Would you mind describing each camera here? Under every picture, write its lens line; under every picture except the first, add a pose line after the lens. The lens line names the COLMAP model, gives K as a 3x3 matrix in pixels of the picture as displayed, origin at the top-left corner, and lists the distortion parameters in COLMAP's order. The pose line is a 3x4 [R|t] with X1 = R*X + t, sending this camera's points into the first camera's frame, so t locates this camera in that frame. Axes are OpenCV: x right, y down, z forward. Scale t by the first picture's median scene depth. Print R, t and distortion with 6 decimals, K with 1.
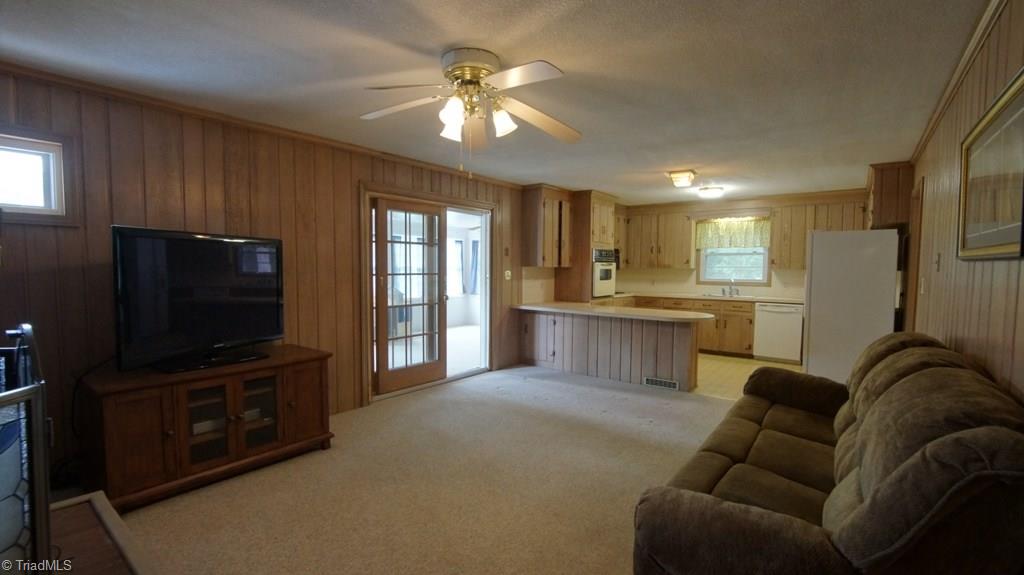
lens RADIAL K [[455.9, 0, 509.5], [0, 455.9, 296.2], [0, 0, 1]] dist [-0.029585, 0.000732]
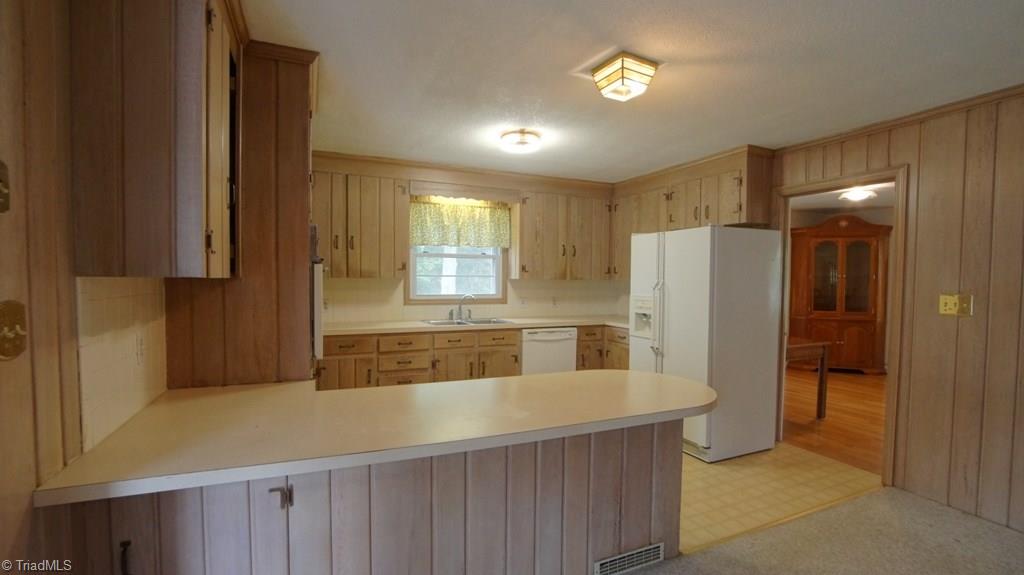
lens RADIAL K [[455.9, 0, 509.5], [0, 455.9, 296.2], [0, 0, 1]] dist [-0.029585, 0.000732]
pose [[0.479029, -0.036525, 0.877039, -0.048303], [0.049286, 0.998677, 0.014671, -0.043049], [-0.876414, 0.036198, 0.480195, 0.651628]]
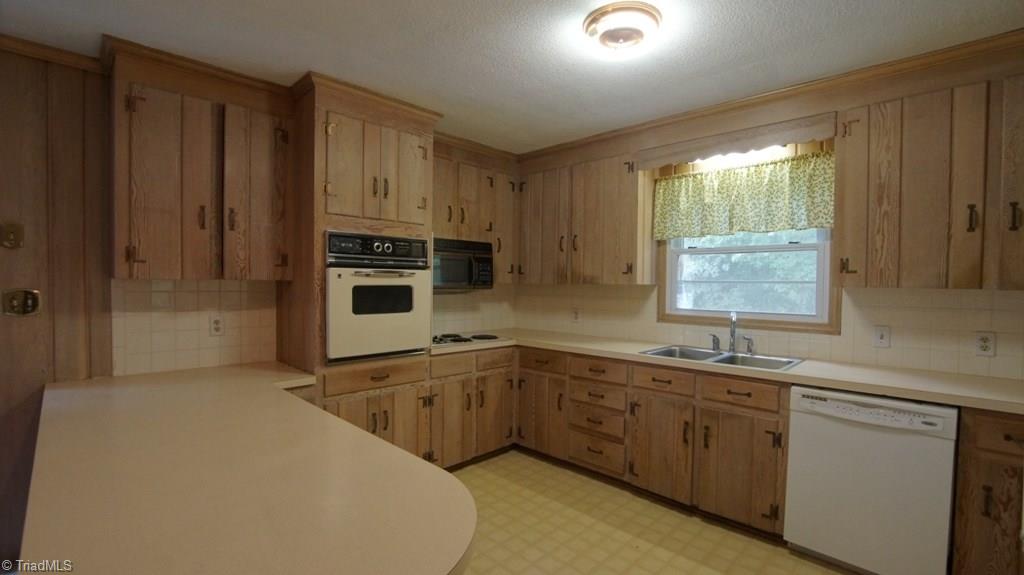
lens RADIAL K [[455.9, 0, 509.5], [0, 455.9, 296.2], [0, 0, 1]] dist [-0.029585, 0.000732]
pose [[0.992834, 0.008074, -0.119233, 0.353766], [-0.012499, 0.999259, -0.036406, -0.035686], [0.118850, 0.037635, 0.992199, 0.601986]]
